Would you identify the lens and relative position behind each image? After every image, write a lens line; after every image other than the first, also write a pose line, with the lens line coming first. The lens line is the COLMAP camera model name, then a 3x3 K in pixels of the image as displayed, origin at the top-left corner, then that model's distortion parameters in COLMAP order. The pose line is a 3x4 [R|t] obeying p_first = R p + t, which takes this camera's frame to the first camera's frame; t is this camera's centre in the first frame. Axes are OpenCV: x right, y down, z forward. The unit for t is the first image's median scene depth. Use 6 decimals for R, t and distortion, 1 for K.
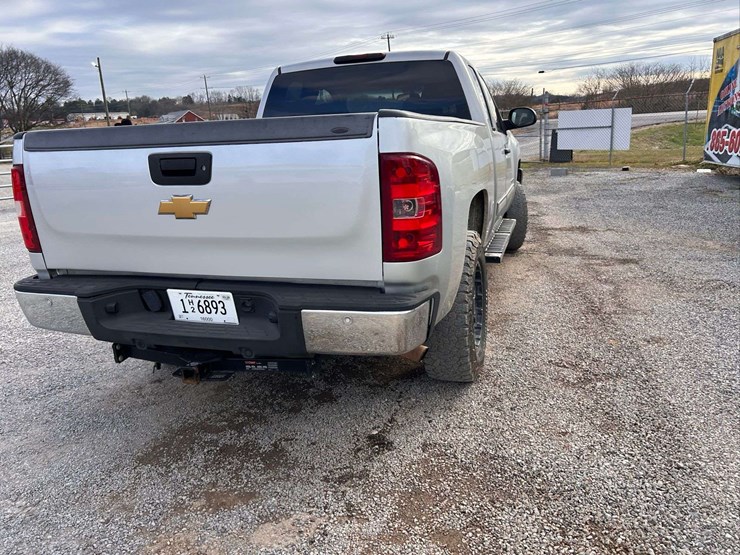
lens RADIAL K [[557.8, 0, 371.7], [0, 557.8, 274.5], [0, 0, 1]] dist [0.053789, -0.059547]
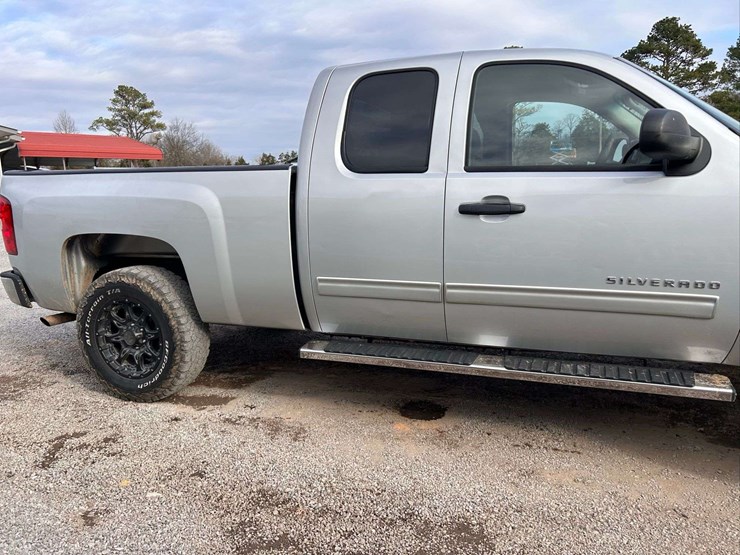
lens RADIAL K [[557.6, 0, 373.1], [0, 557.6, 274.7], [0, 0, 1]] dist [0.059335, -0.080666]
pose [[-0.040585, 0.222105, -0.974178, 1.377585], [-0.205267, 0.952332, 0.225676, -0.463747], [0.977864, 0.209126, 0.006940, 1.633090]]
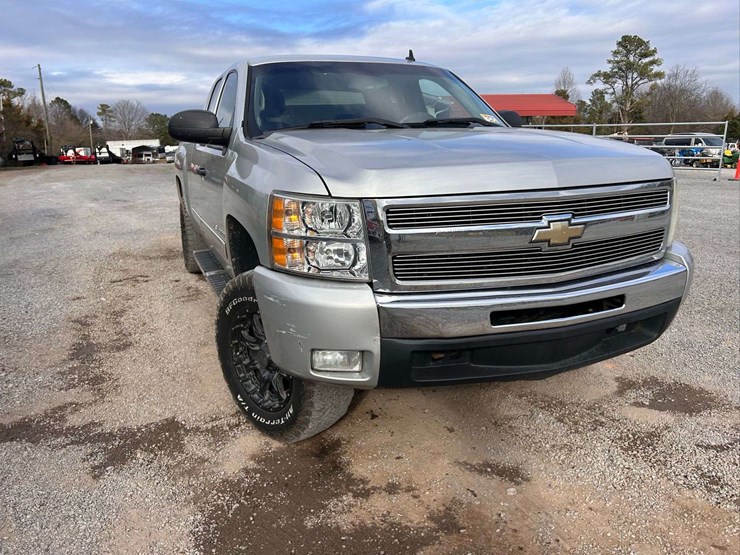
lens RADIAL K [[557.8, 0, 371.7], [0, 557.8, 274.5], [0, 0, 1]] dist [0.053789, -0.059547]
pose [[-0.766101, 0.208692, -0.607895, 1.038076], [-0.097082, 0.897391, 0.430424, -0.827733], [0.635346, 0.388764, -0.667232, 3.161280]]
